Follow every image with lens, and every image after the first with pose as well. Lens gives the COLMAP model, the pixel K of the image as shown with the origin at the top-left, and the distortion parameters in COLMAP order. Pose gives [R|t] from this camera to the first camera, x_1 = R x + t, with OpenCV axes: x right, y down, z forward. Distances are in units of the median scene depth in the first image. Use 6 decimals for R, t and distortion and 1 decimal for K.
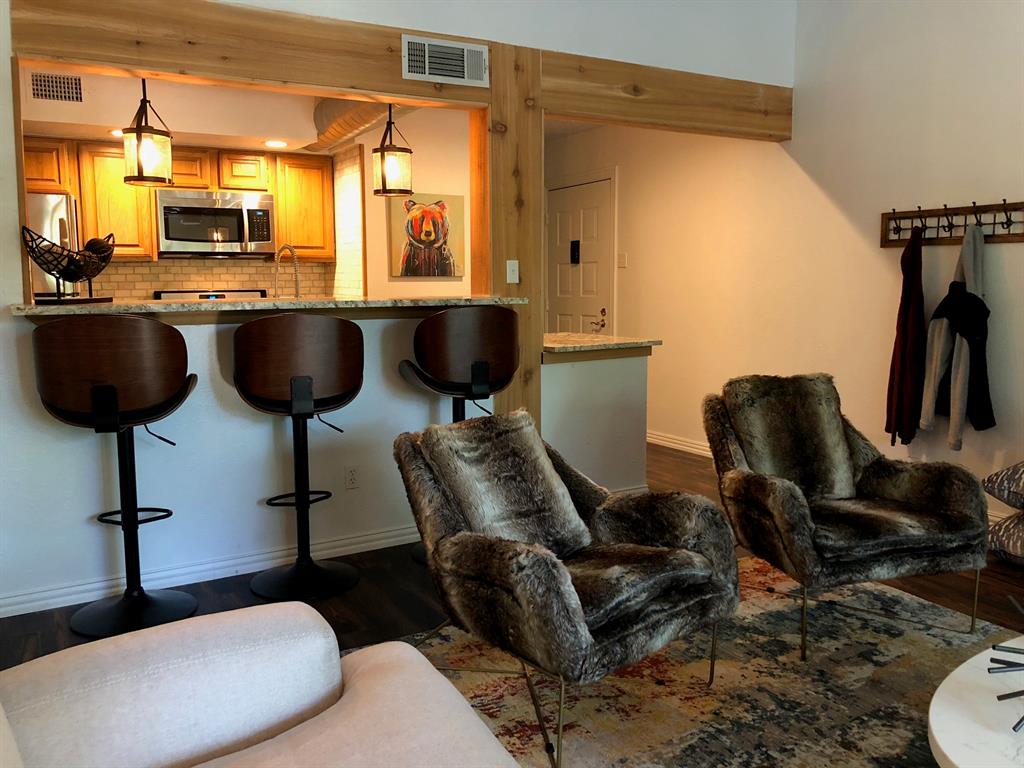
lens RADIAL K [[834.6, 0, 507.7], [0, 834.6, 380.3], [0, 0, 1]] dist [0.028935, -0.038853]
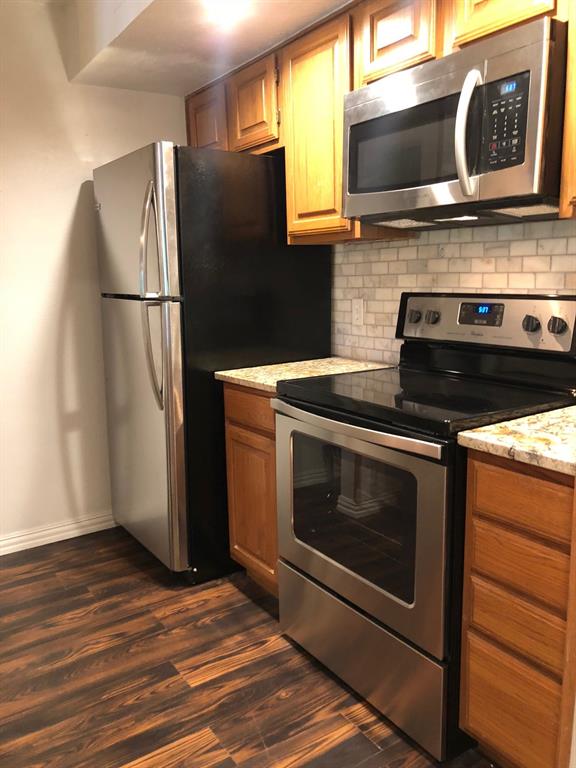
lens RADIAL K [[625.9, 0, 291.2], [0, 625.9, 385.7], [0, 0, 1]] dist [0.028935, -0.038853]
pose [[0.078924, 0.181792, -0.980165, -0.017389], [-0.098619, 0.979832, 0.173790, -0.153308], [0.991991, 0.082946, 0.095261, 1.238724]]
